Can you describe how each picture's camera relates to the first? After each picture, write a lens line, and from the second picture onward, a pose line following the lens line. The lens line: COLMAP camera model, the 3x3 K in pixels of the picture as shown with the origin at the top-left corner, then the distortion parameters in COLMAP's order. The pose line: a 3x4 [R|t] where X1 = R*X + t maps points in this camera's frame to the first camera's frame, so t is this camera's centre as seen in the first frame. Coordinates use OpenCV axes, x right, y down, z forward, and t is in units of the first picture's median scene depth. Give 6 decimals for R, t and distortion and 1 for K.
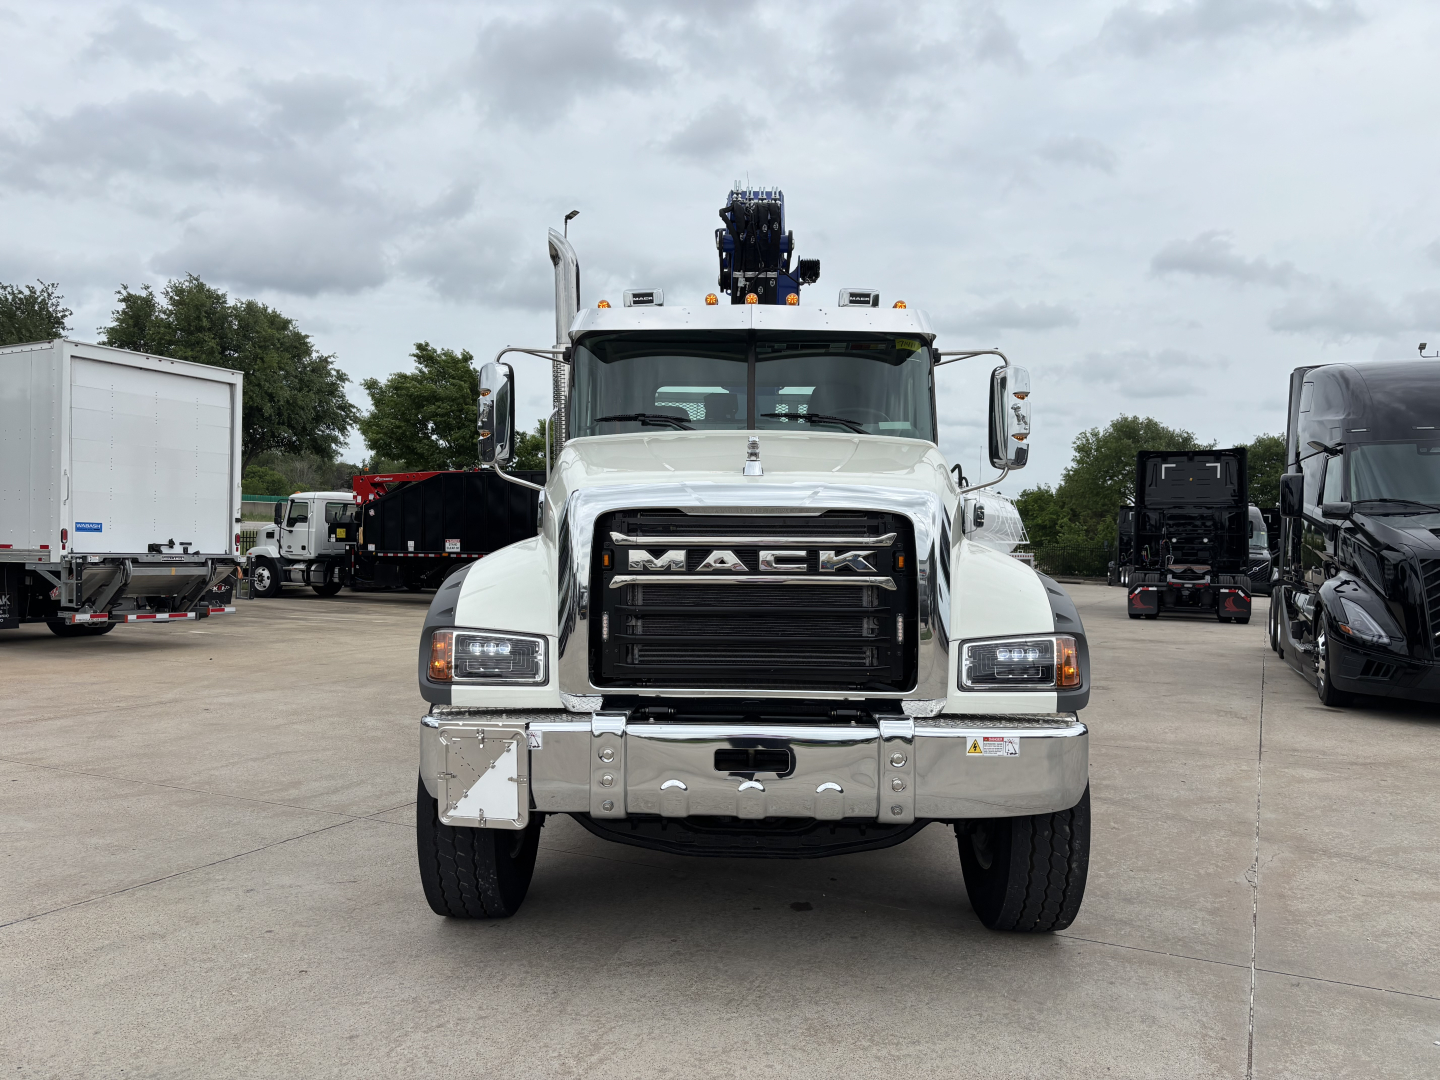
lens RADIAL K [[1091.6, 0, 716.6], [0, 1091.6, 541.5], [0, 0, 1]] dist [0.043483, -0.033269]
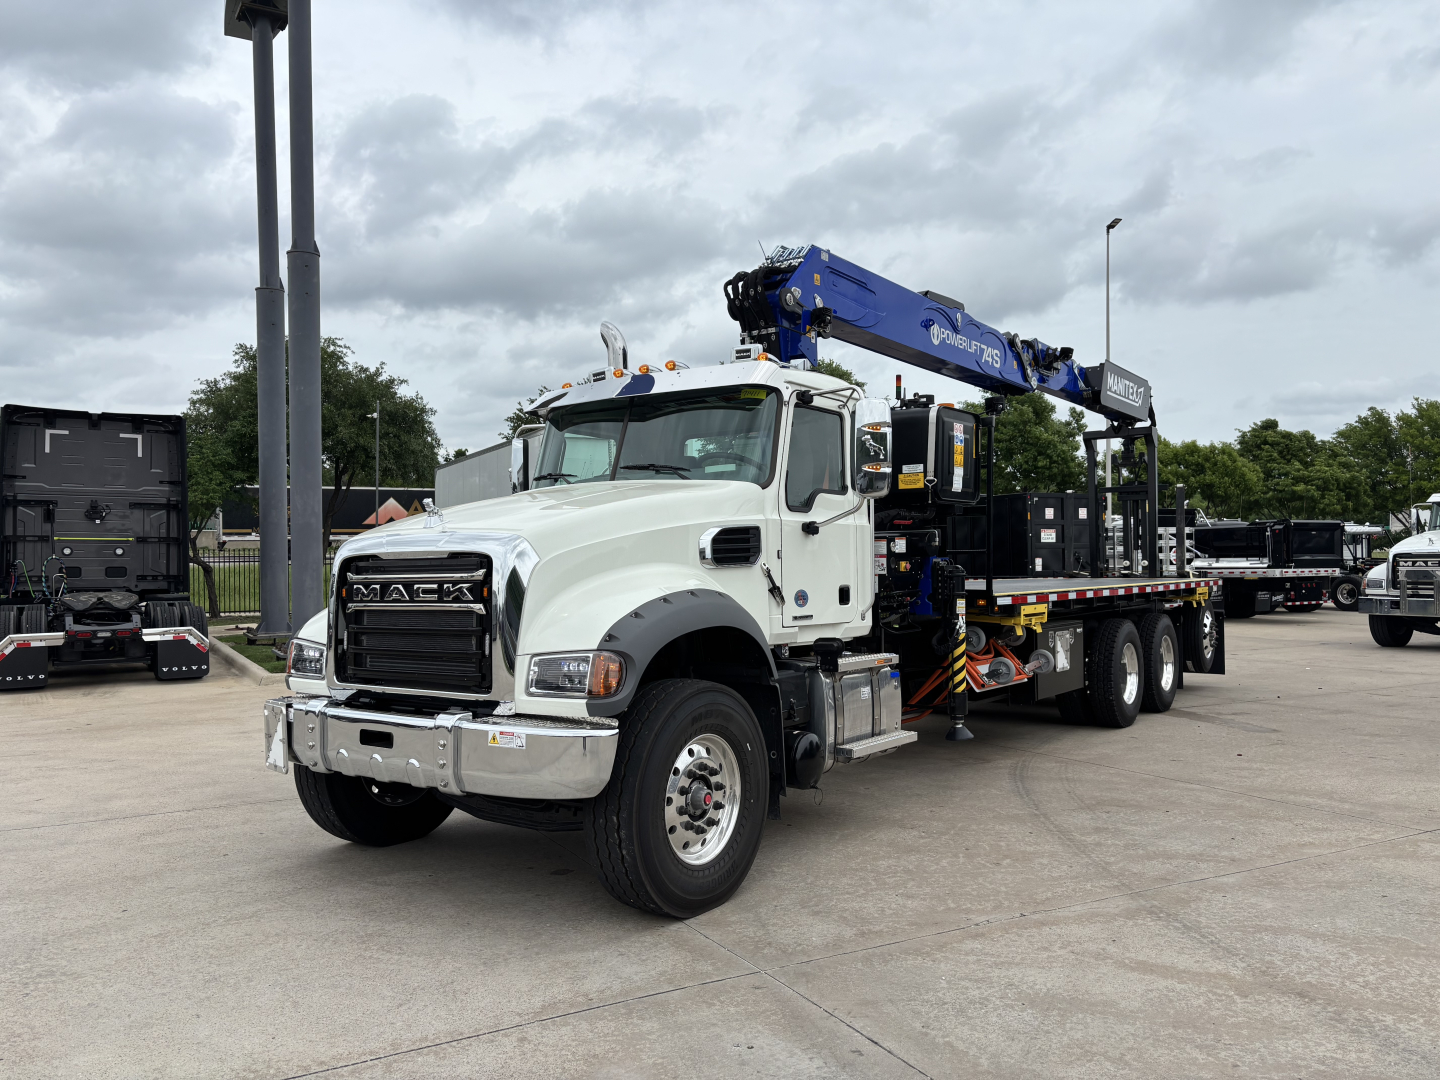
lens RADIAL K [[1091.6, 0, 711.5], [0, 1091.6, 535.3], [0, 0, 1]] dist [0.043483, -0.033269]
pose [[0.814230, -0.039012, -0.579230, 1.111460], [0.023560, 0.999138, -0.034175, 0.002176], [0.580064, 0.014180, 0.814447, 0.108414]]
